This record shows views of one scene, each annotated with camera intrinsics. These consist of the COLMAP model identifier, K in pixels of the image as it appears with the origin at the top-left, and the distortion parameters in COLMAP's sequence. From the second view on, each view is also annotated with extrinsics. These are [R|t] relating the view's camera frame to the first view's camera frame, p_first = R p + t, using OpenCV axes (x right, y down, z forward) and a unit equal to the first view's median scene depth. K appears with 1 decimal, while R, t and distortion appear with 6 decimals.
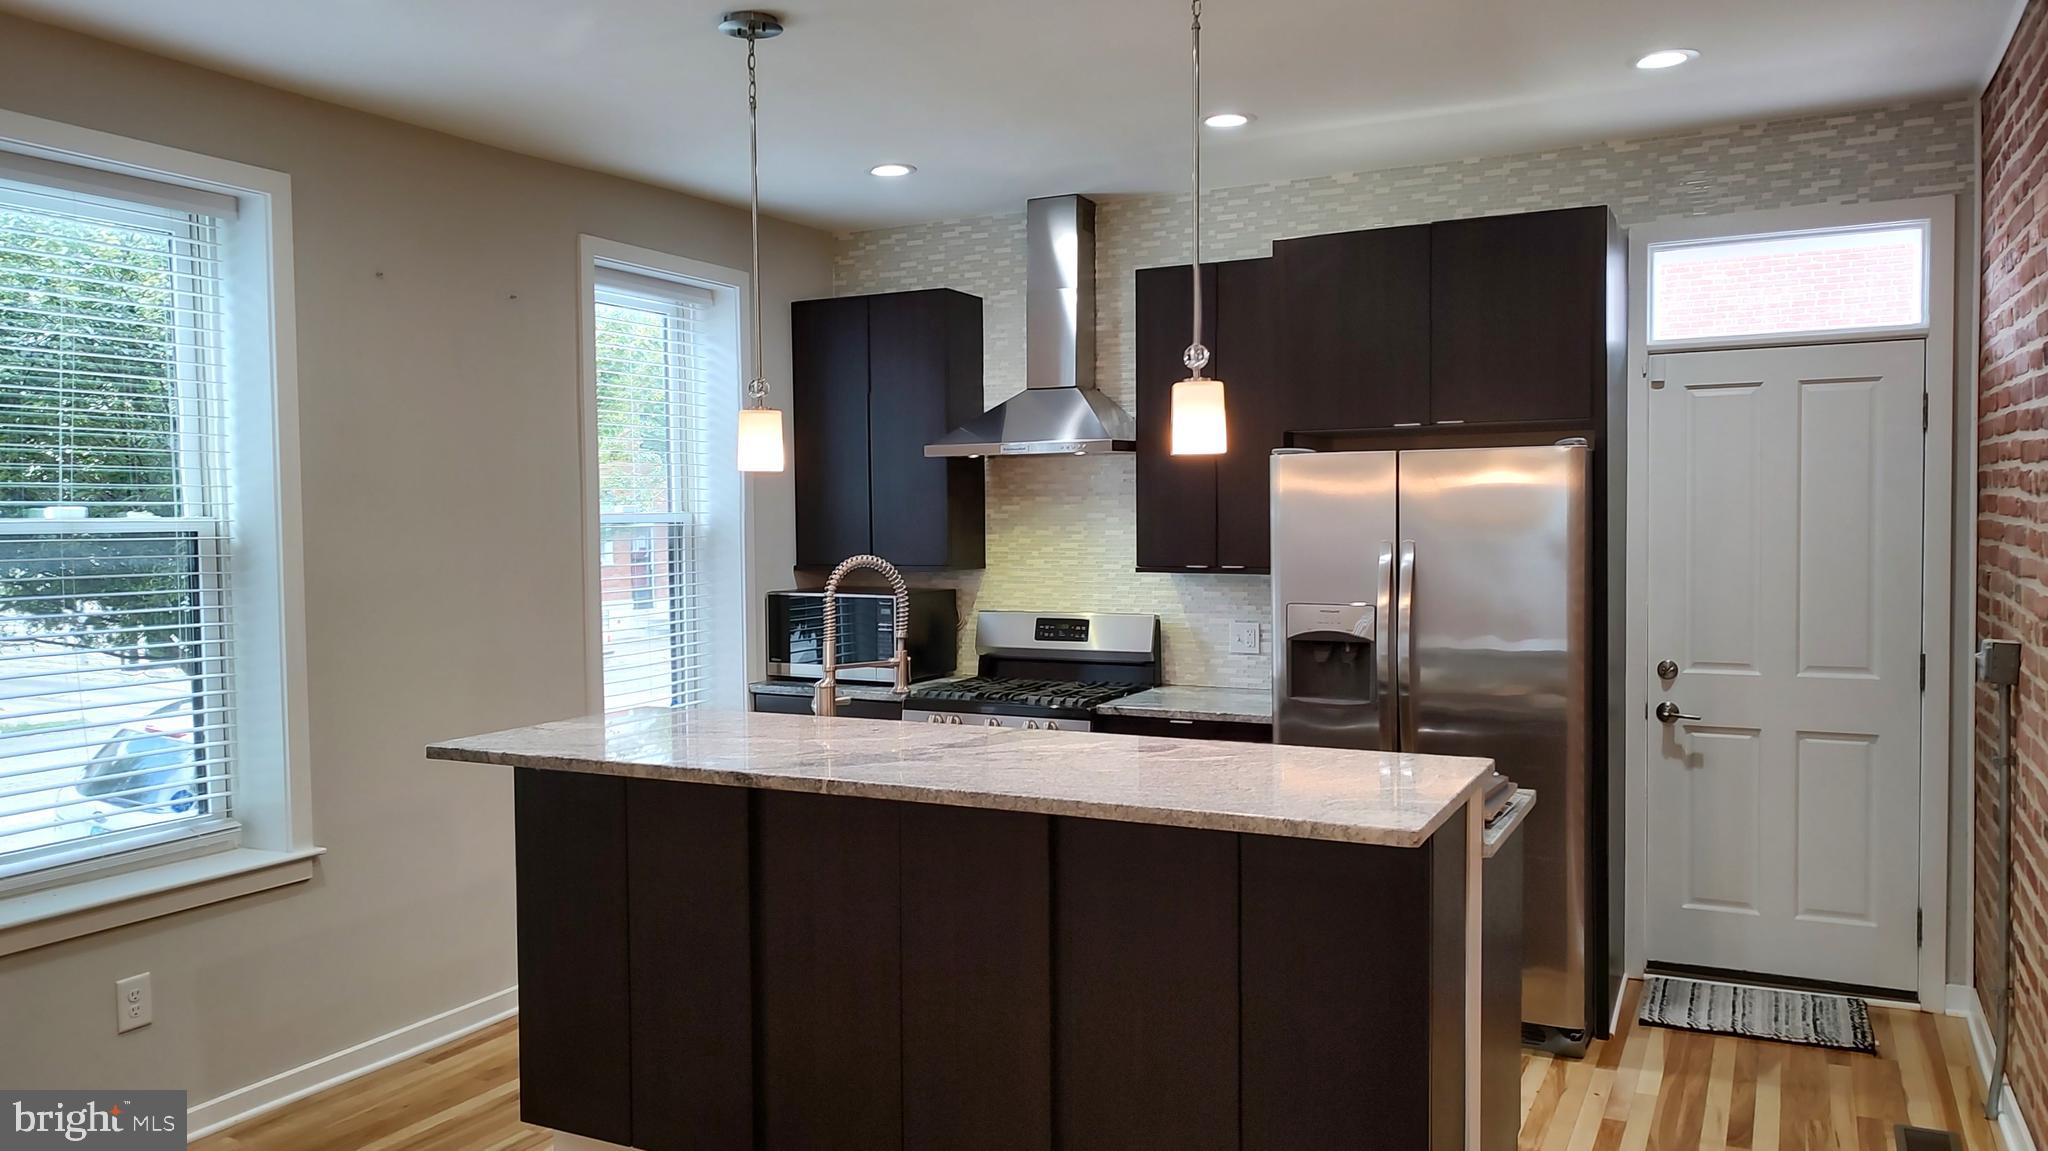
lens RADIAL K [[1498.9, 0, 1024.0], [0, 1498.9, 575.5], [0, 0, 1]] dist [0.025875, -0.005938]
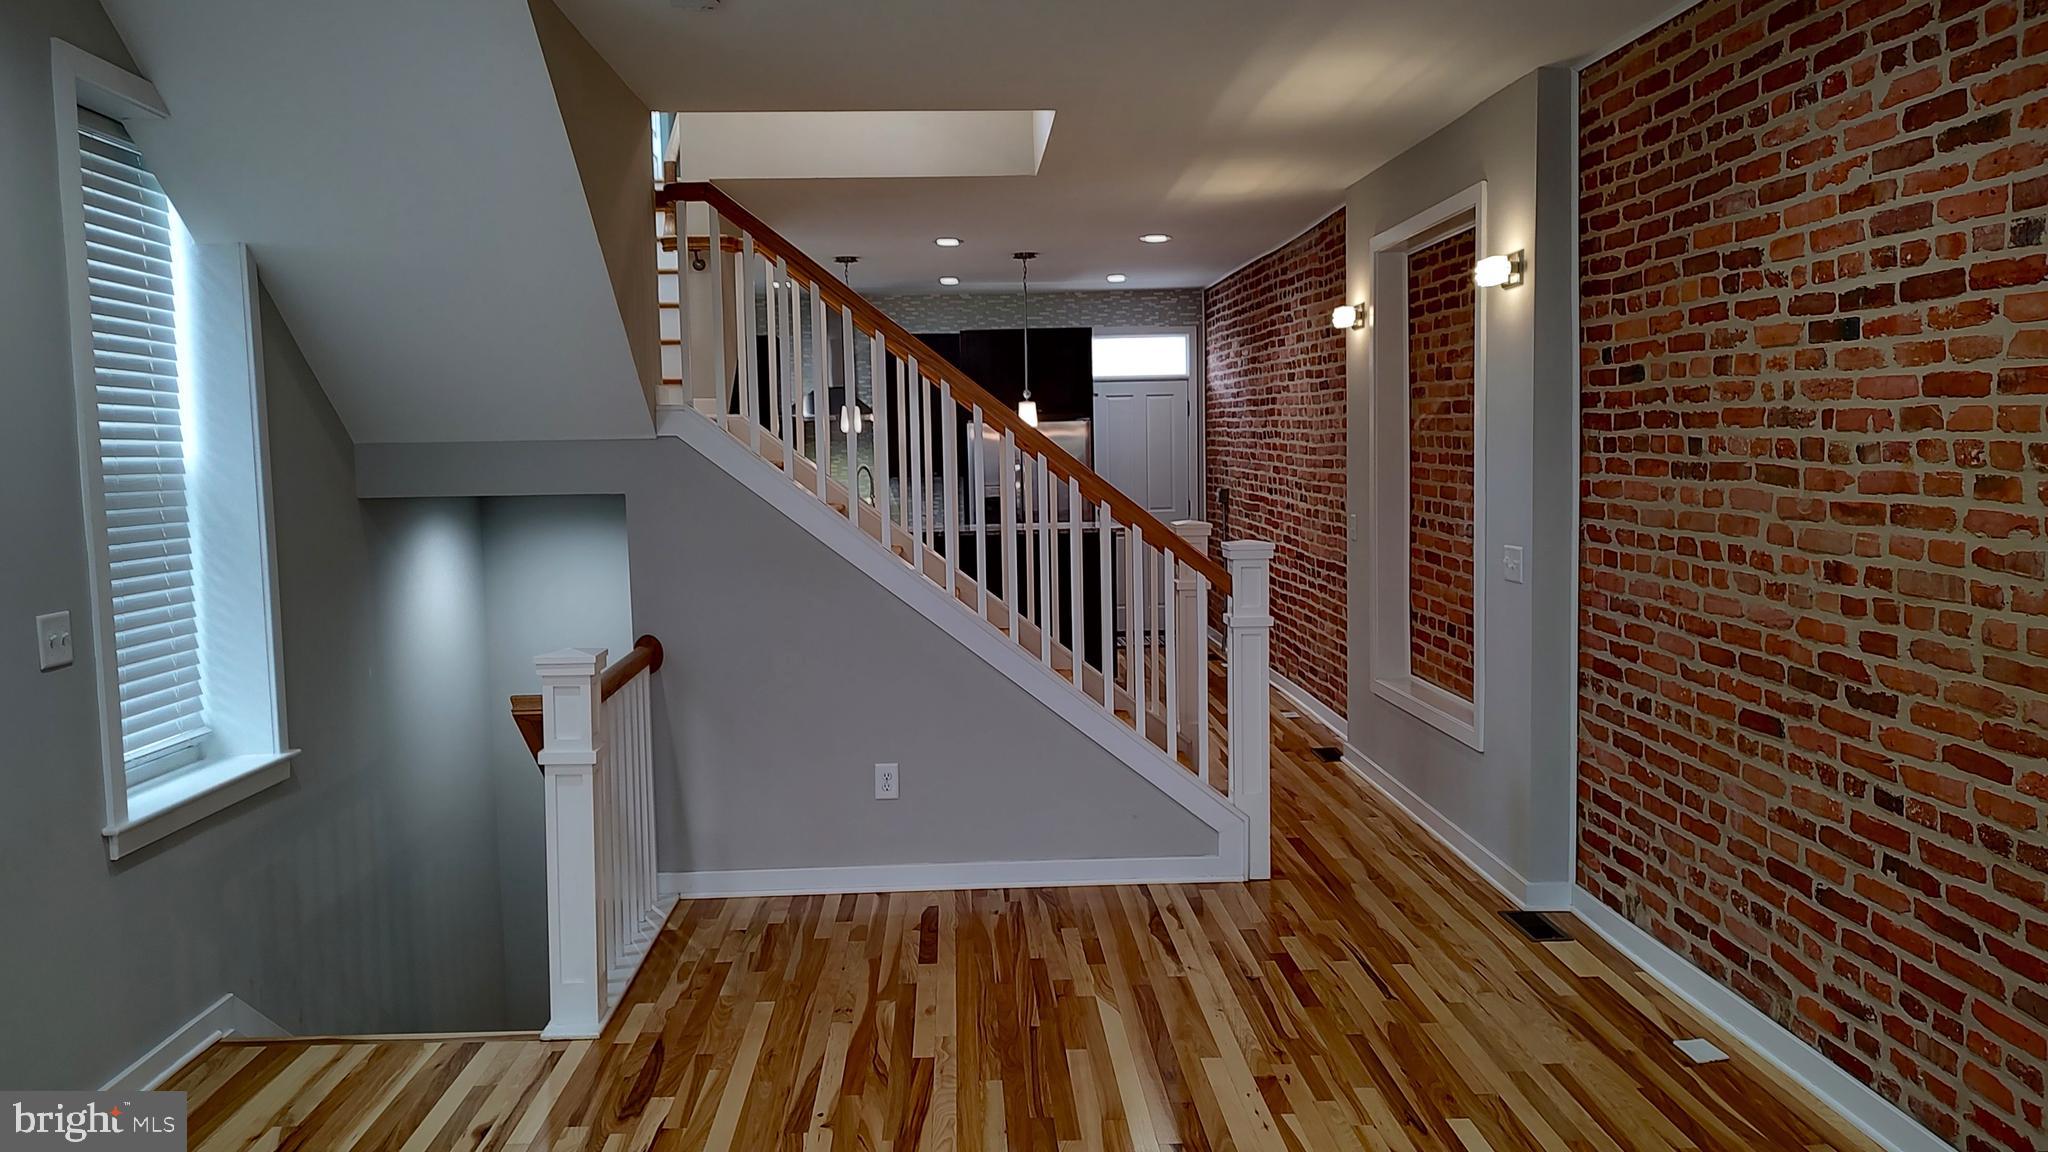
lens RADIAL K [[1492.4, 0, 1039.1], [0, 1492.4, 578.3], [0, 0, 1]] dist [0.019751, -0.005819]
pose [[0.858359, -0.056402, 0.509940, -0.883413], [0.028472, 0.997644, 0.062419, 0.015496], [-0.512259, -0.039059, 0.857942, -1.007227]]
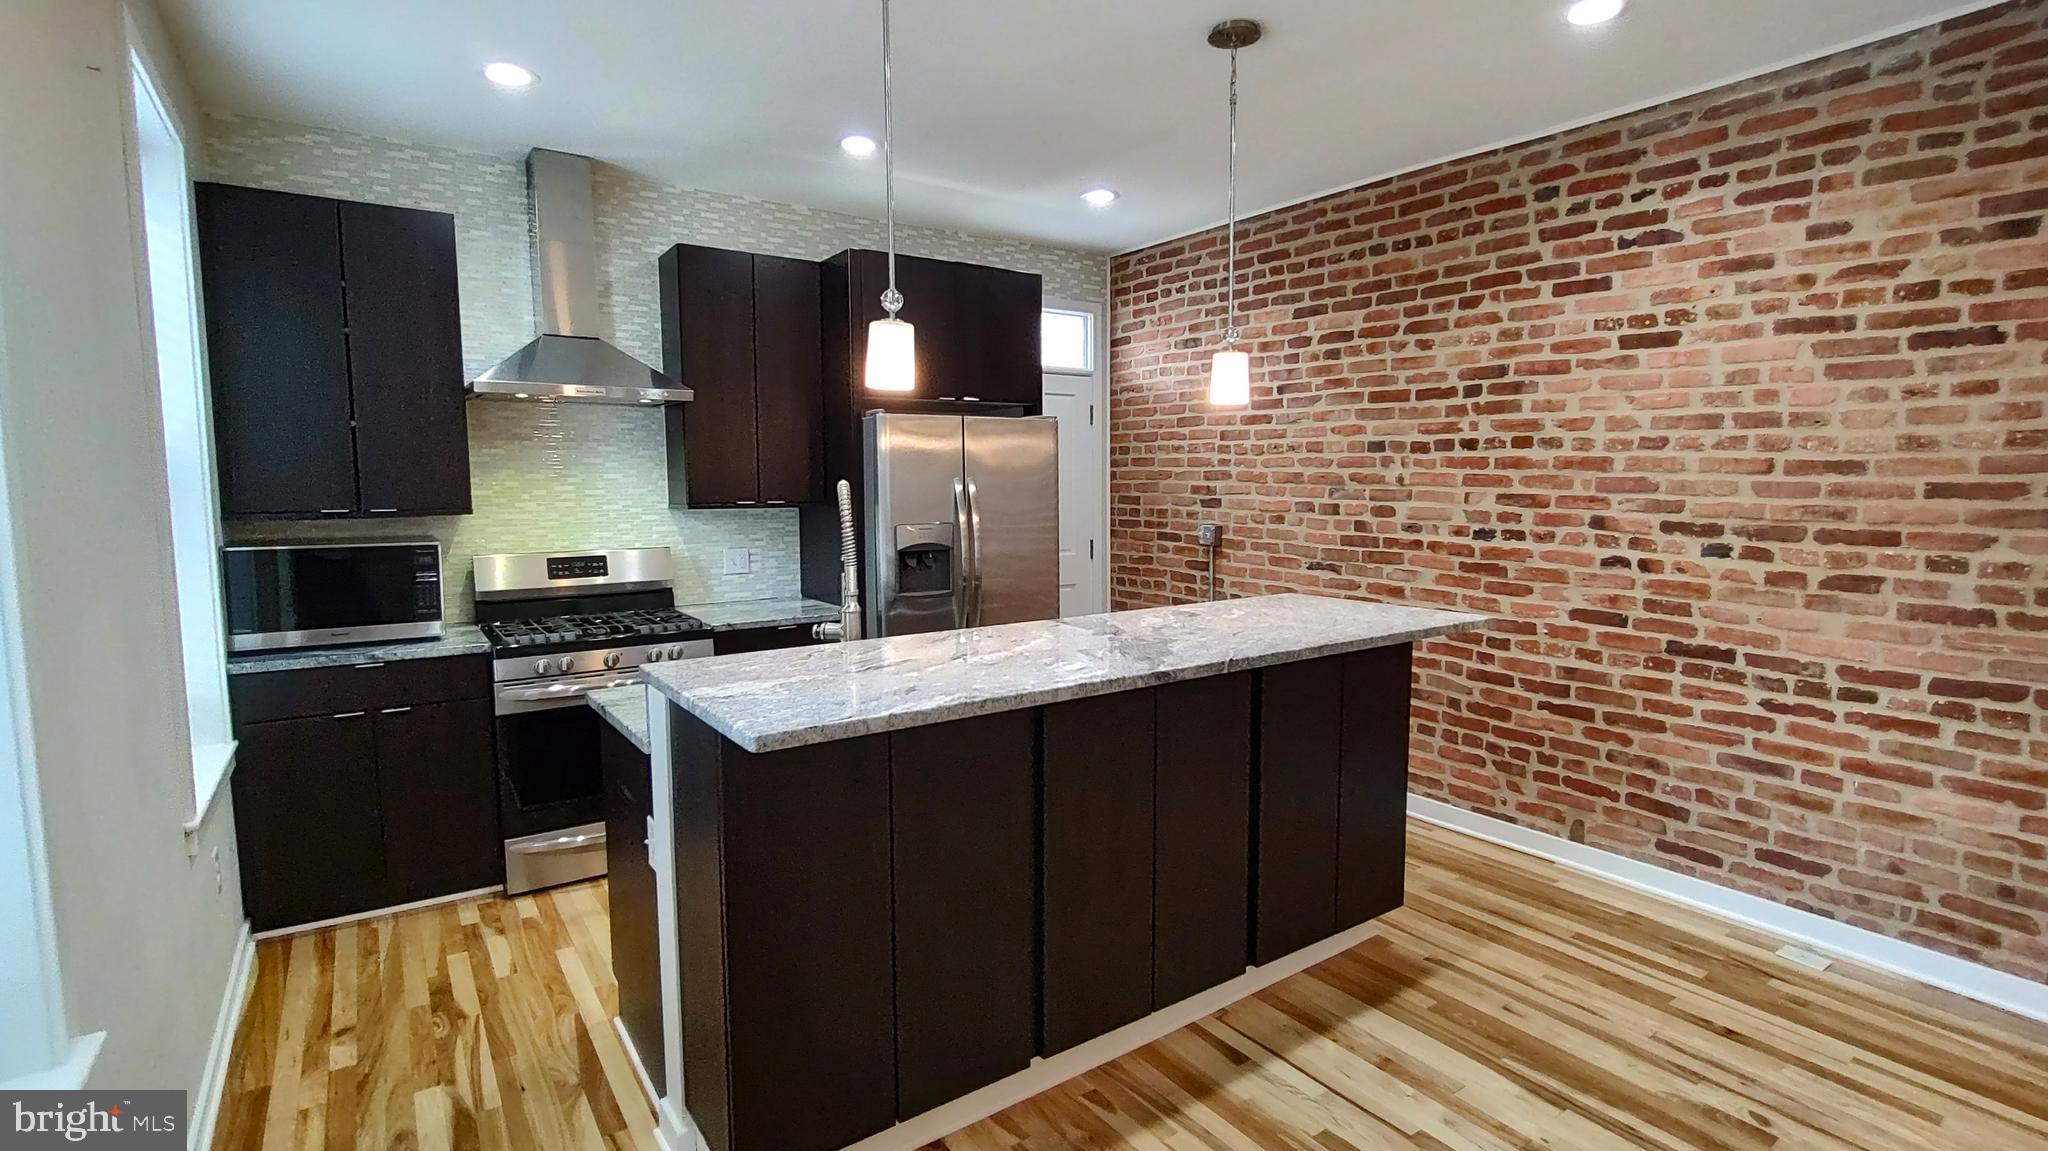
lens RADIAL K [[966.2, 0, 1029.9], [0, 966.2, 553.5], [0, 0, 1]] dist [-0.000568, -0.000213]
pose [[0.460089, -0.059971, 0.885845, -0.502438], [0.037460, 0.998139, 0.048118, 0.006487], [-0.887082, 0.011045, 0.461479, 0.459894]]
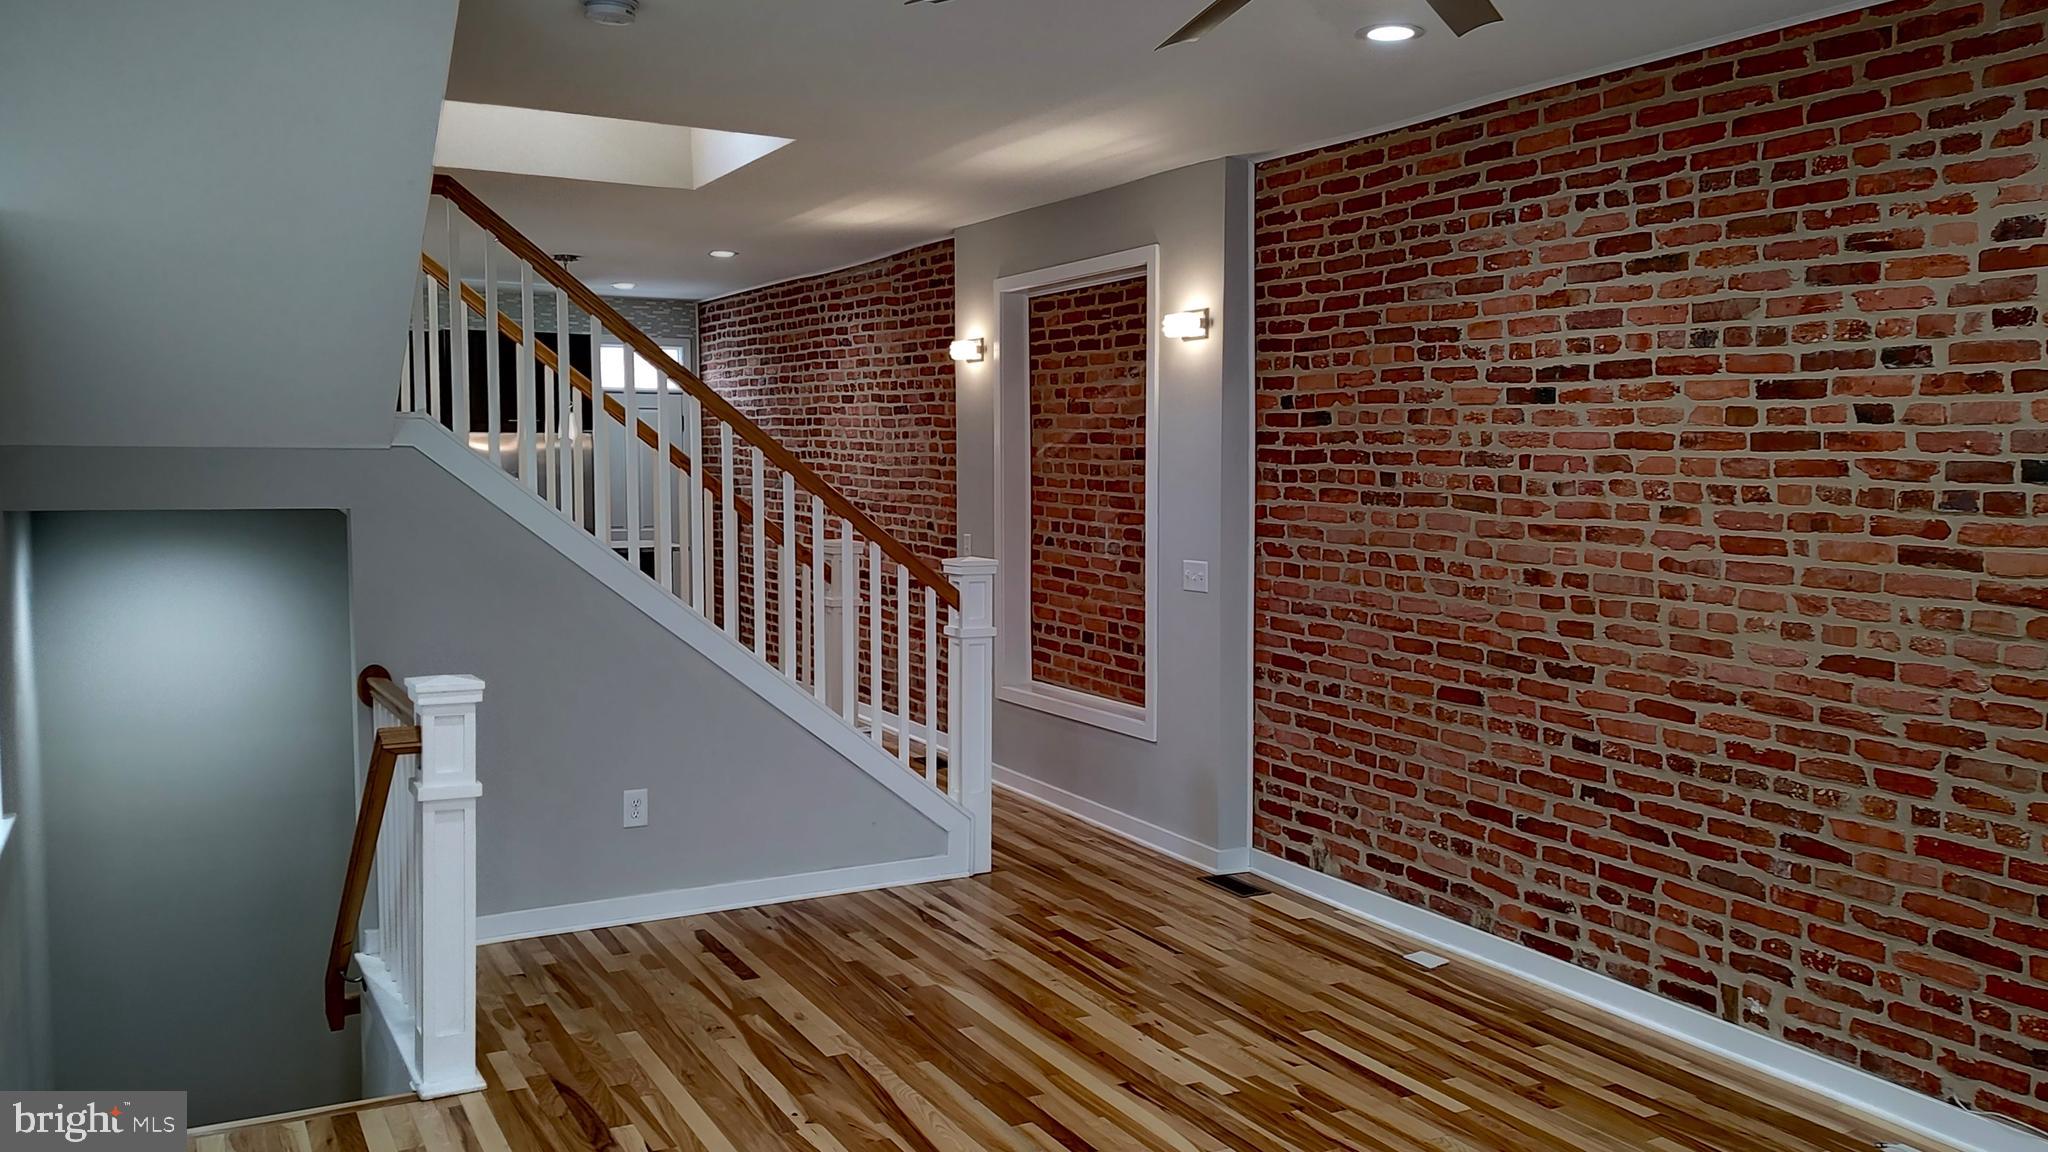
lens RADIAL K [[1573.3, 0, 1053.1], [0, 1573.3, 560.3], [0, 0, 1]] dist [0.075596, -0.135312]
pose [[0.544966, -0.047920, 0.837088, -1.185205], [0.016284, 0.998782, 0.046574, 0.006125], [-0.838300, -0.011750, 0.545083, -0.883877]]
